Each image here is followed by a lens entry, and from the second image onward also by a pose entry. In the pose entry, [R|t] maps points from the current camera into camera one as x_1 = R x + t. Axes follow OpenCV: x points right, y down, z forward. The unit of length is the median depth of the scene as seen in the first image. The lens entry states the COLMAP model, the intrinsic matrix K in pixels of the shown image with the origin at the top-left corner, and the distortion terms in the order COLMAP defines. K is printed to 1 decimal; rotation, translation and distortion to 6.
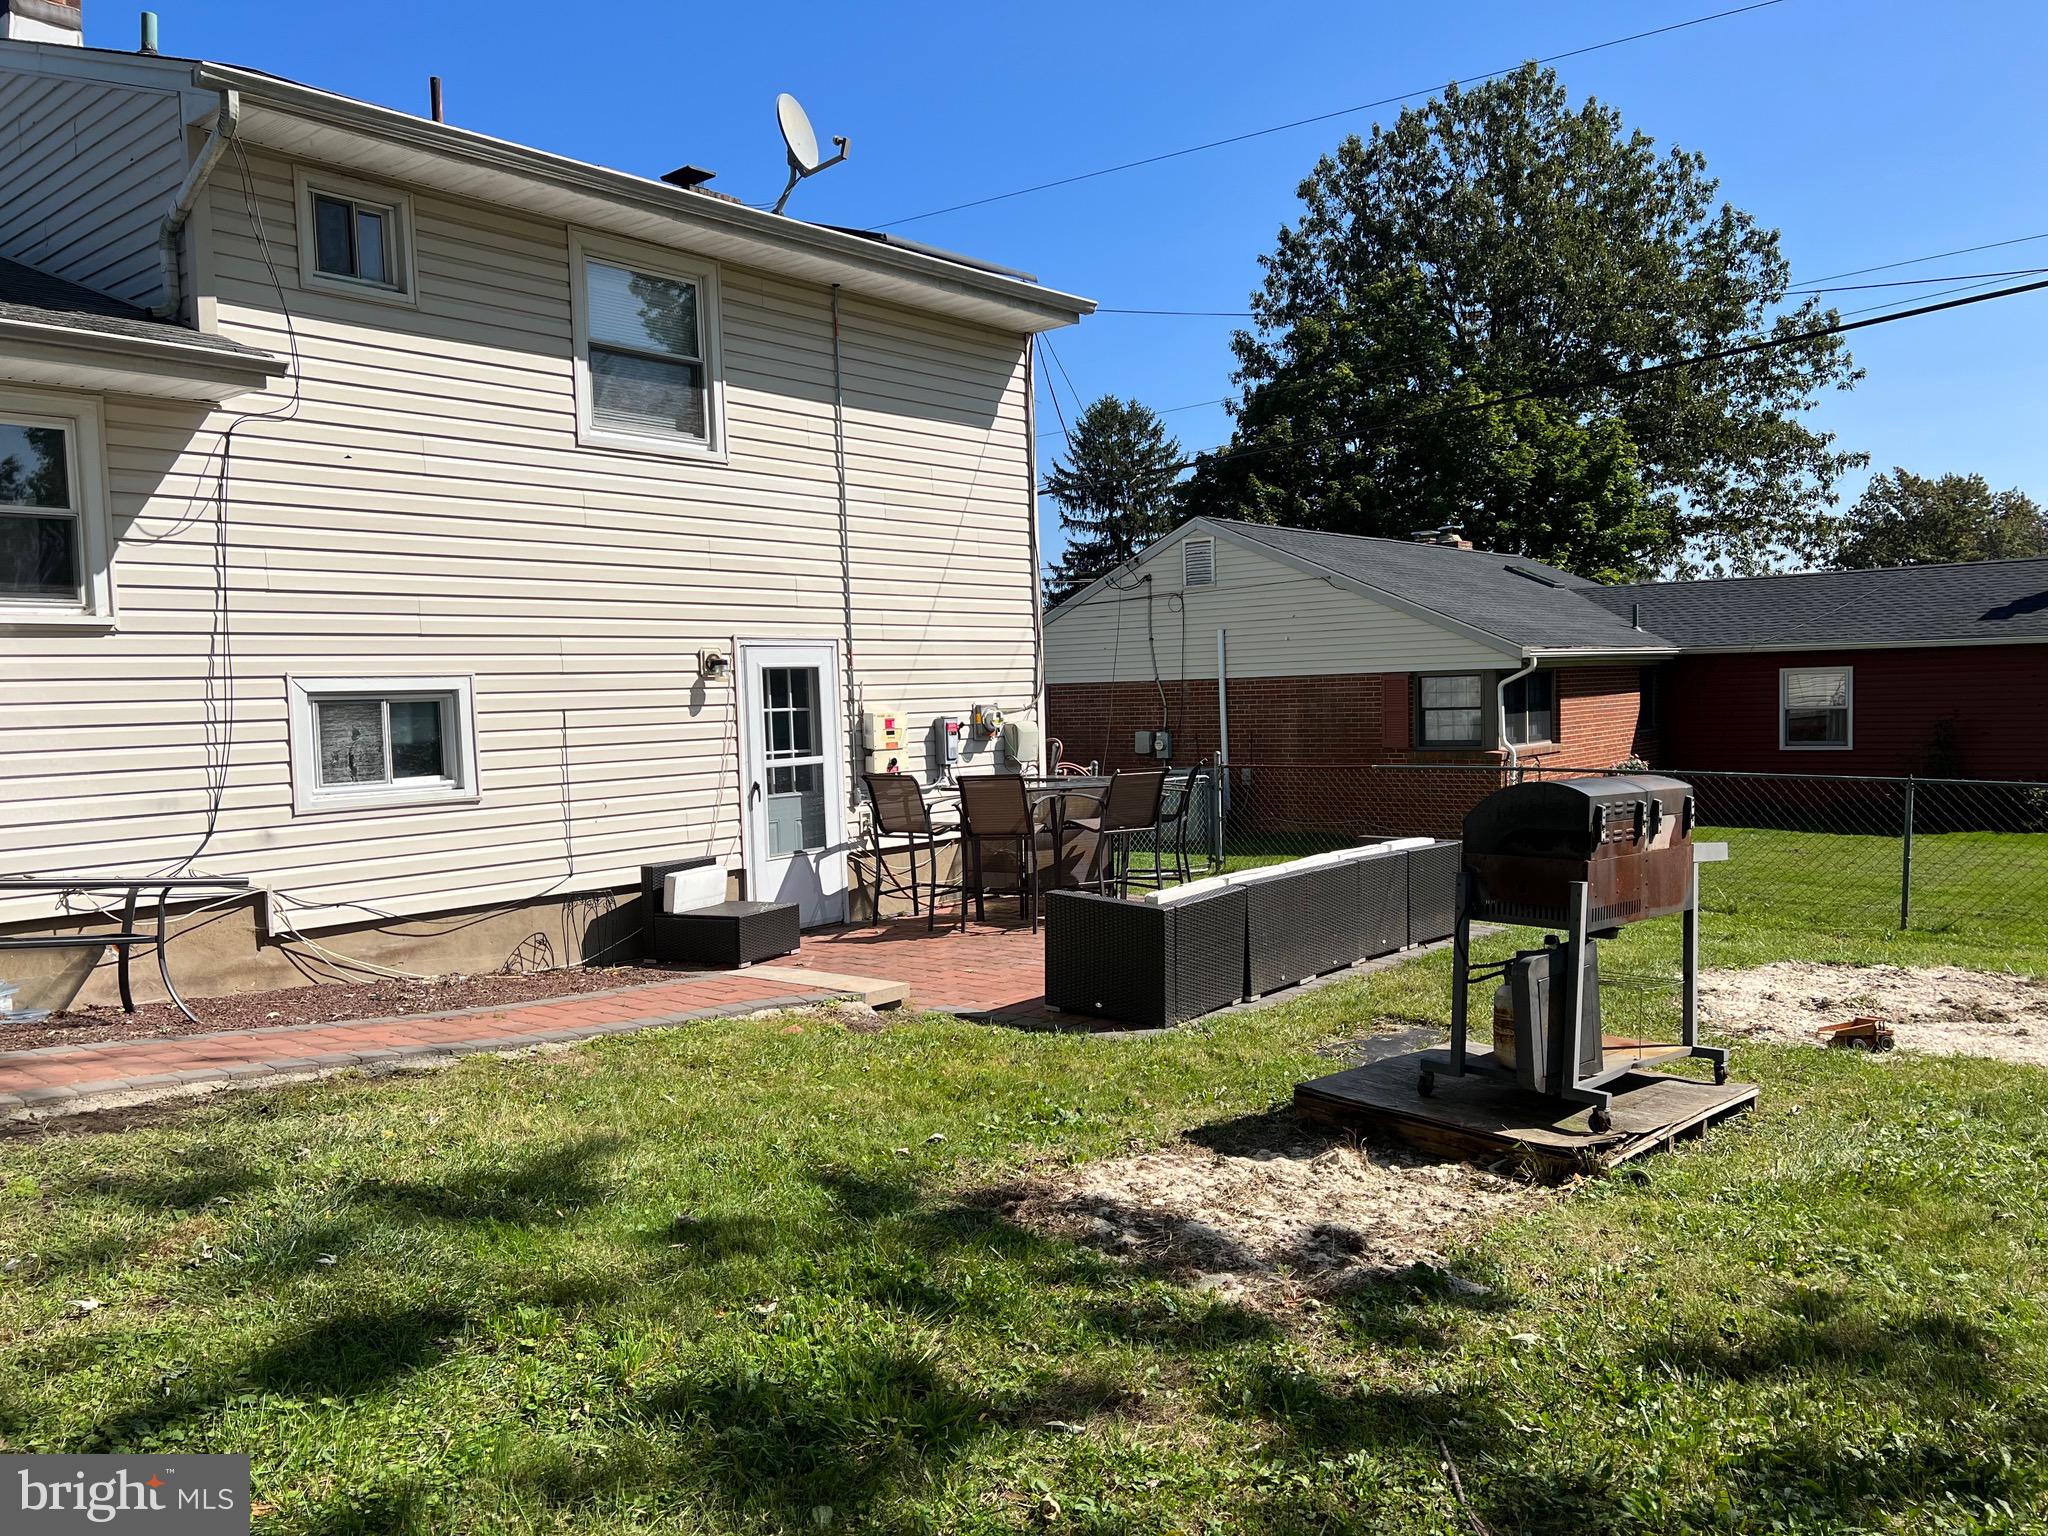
lens RADIAL K [[1519.1, 0, 1024.5], [0, 1519.1, 769.5], [0, 0, 1]] dist [-0.000958, -0.012287]
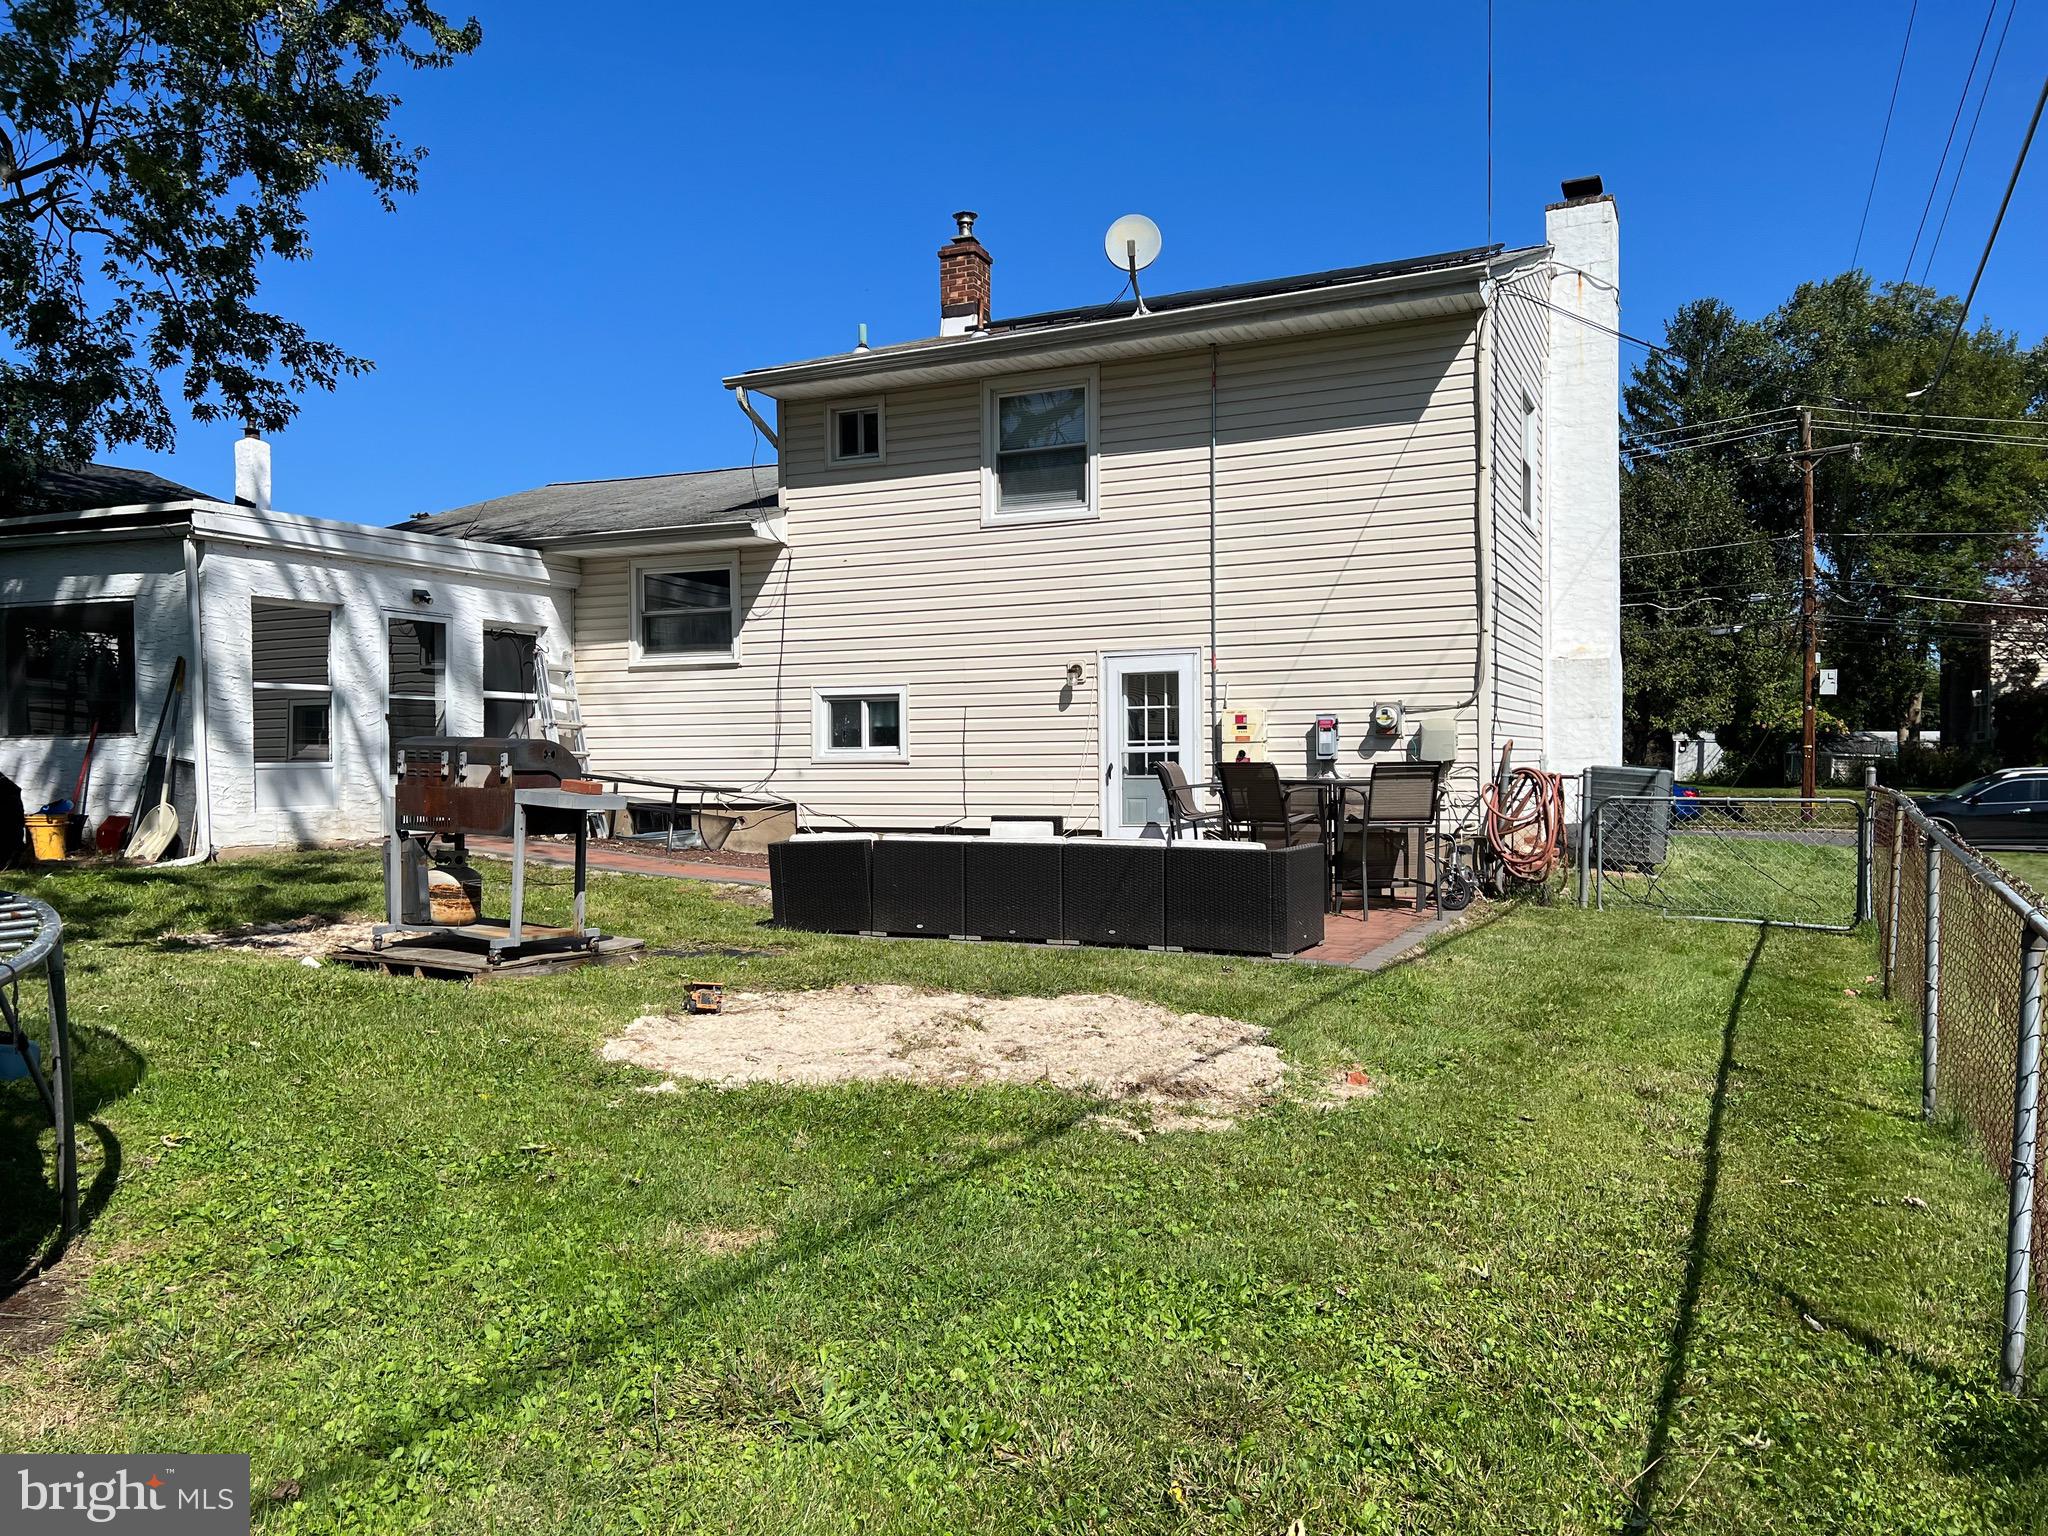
lens RADIAL K [[1519.1, 0, 1021.2], [0, 1519.1, 777.5], [0, 0, 1]] dist [-0.000958, -0.012287]
pose [[0.248097, 0.036433, -0.968050, 1.051177], [-0.048592, 0.998503, 0.025126, -0.008521], [0.967516, 0.040806, 0.249495, 0.621659]]
